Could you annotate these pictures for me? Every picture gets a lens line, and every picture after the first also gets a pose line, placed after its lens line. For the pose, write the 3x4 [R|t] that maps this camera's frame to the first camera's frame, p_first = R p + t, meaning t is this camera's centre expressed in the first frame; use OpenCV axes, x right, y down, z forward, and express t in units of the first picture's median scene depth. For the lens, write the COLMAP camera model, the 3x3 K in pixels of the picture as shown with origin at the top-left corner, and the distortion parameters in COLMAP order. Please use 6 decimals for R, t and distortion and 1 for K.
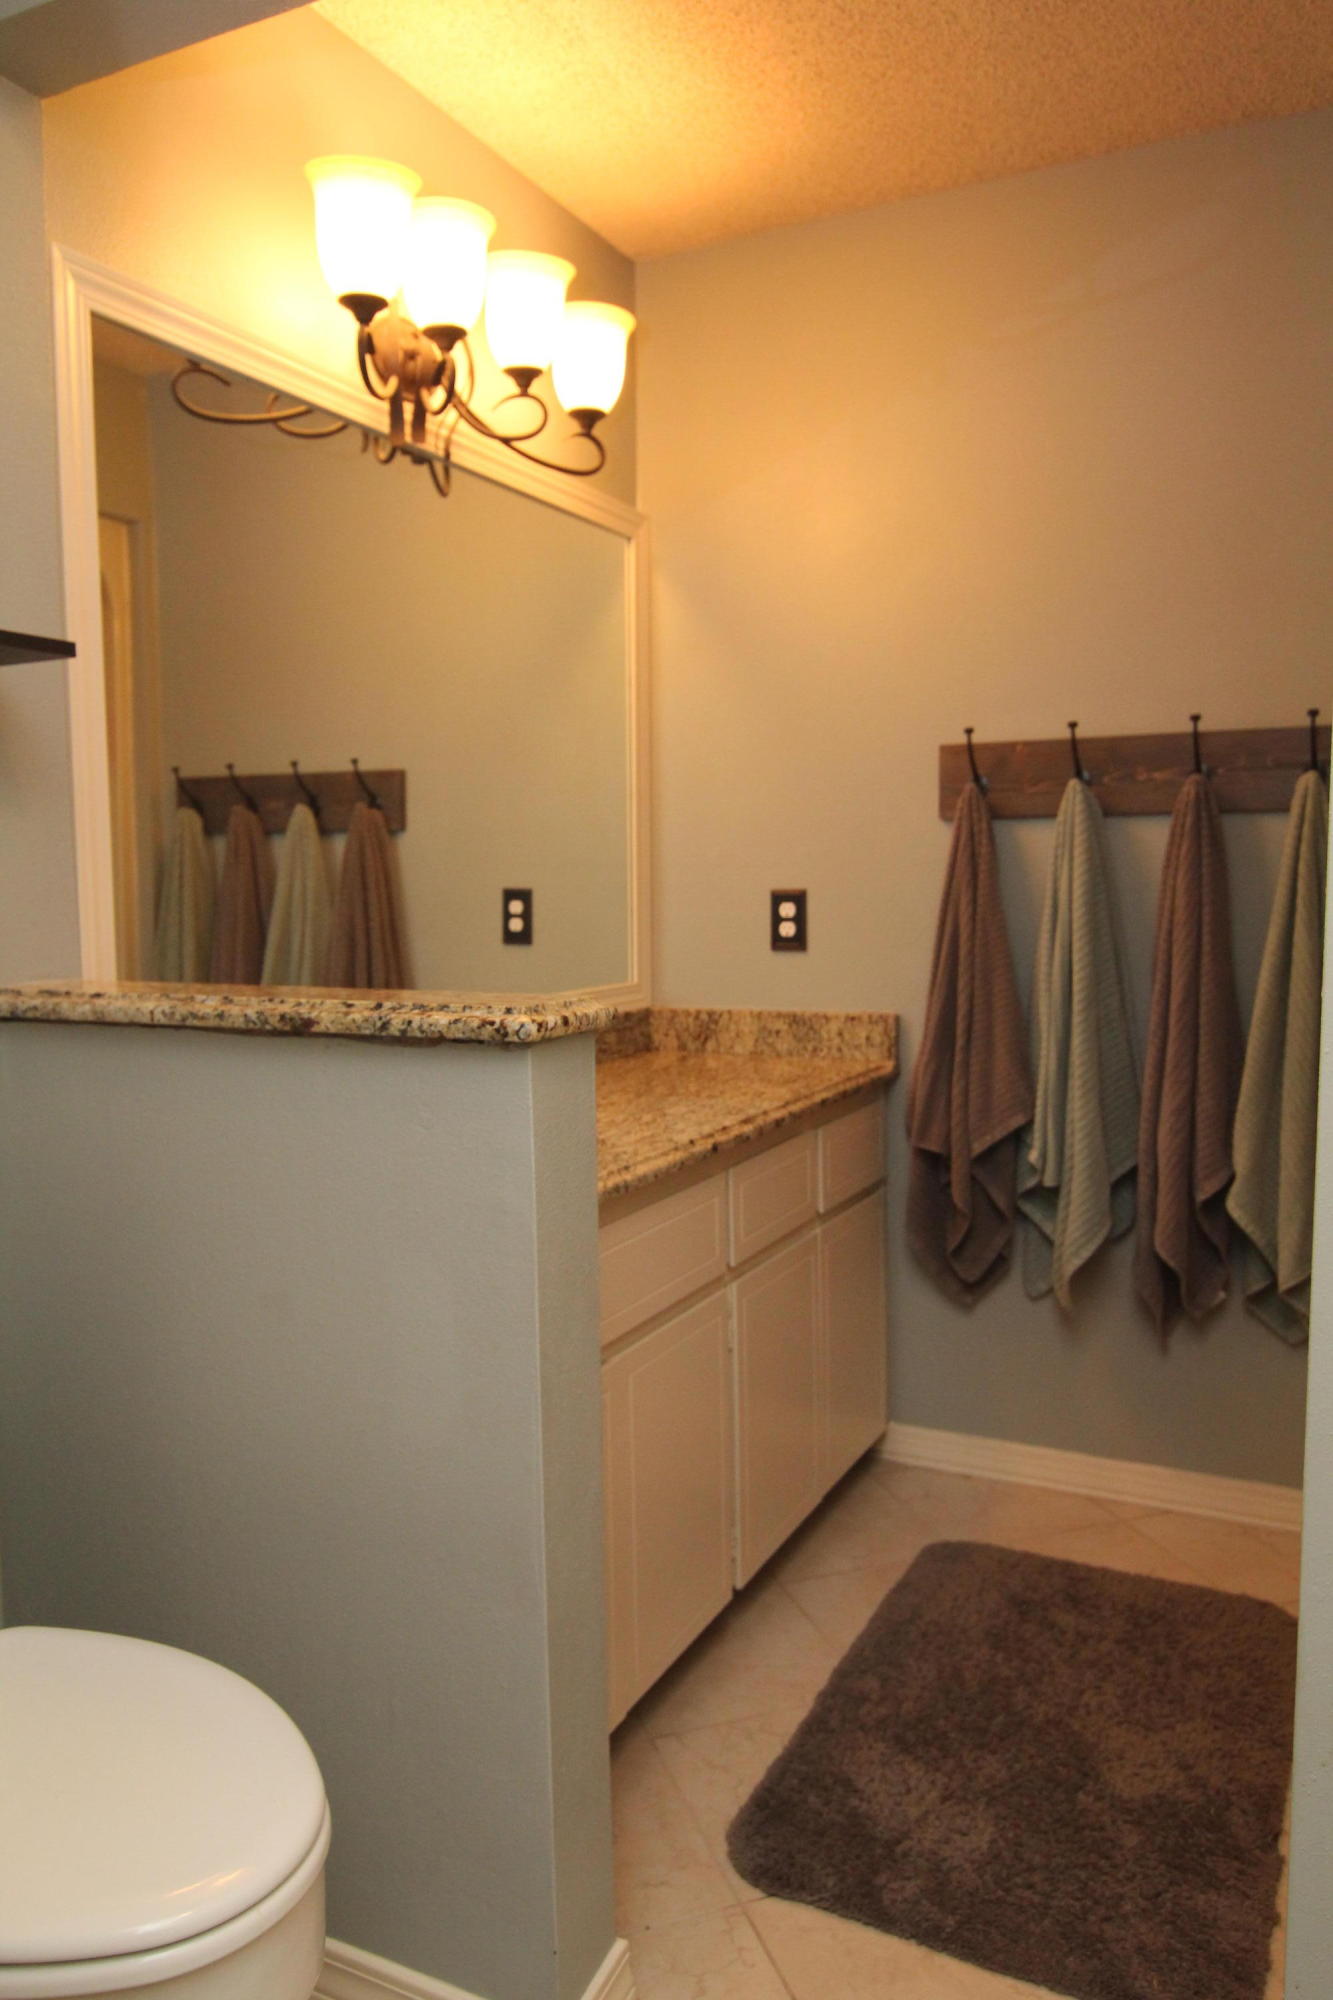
lens RADIAL K [[1432.7, 0, 664.7], [0, 1432.7, 1007.0], [0, 0, 1]] dist [-0.008569, -0.018739]
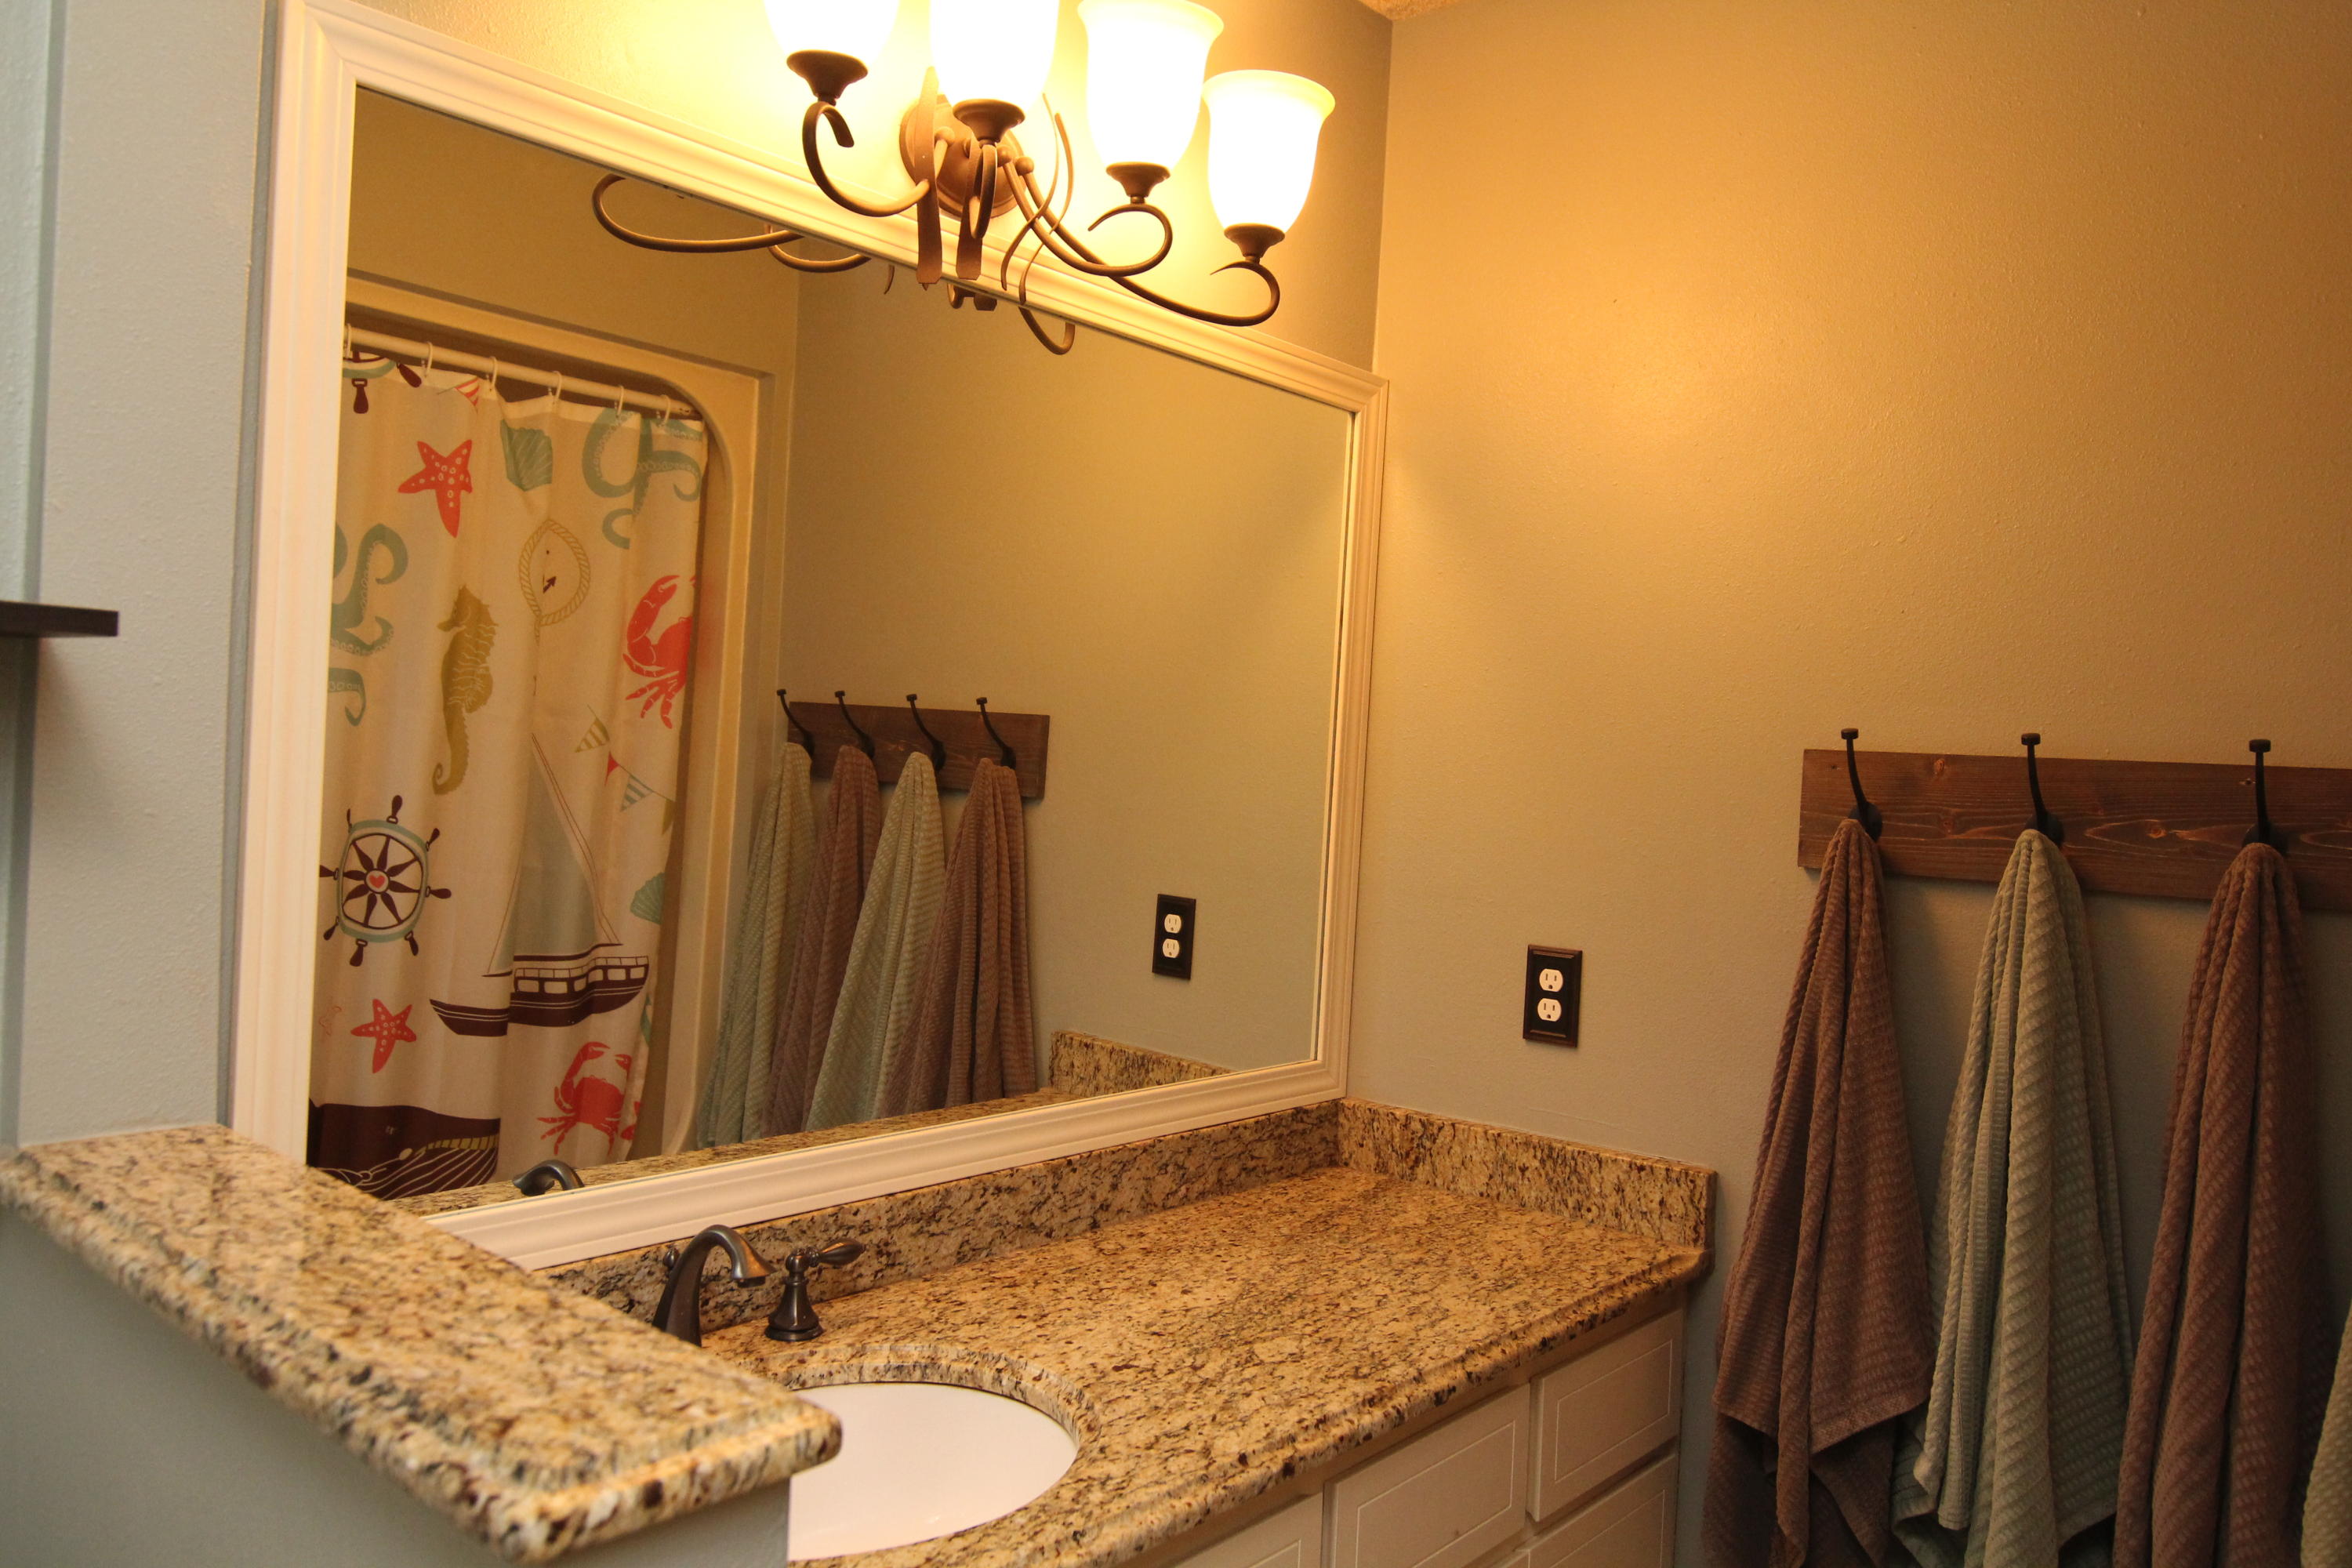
lens RADIAL K [[1684.8, 0, 1175.5], [0, 1684.8, 774.5], [0, 0, 1]] dist [-0.008569, -0.018739]
pose [[0.969985, 0.064748, -0.234384, 0.104114], [-0.084633, 0.993526, -0.075791, -0.098065], [0.227959, 0.093353, 0.969185, 0.245197]]
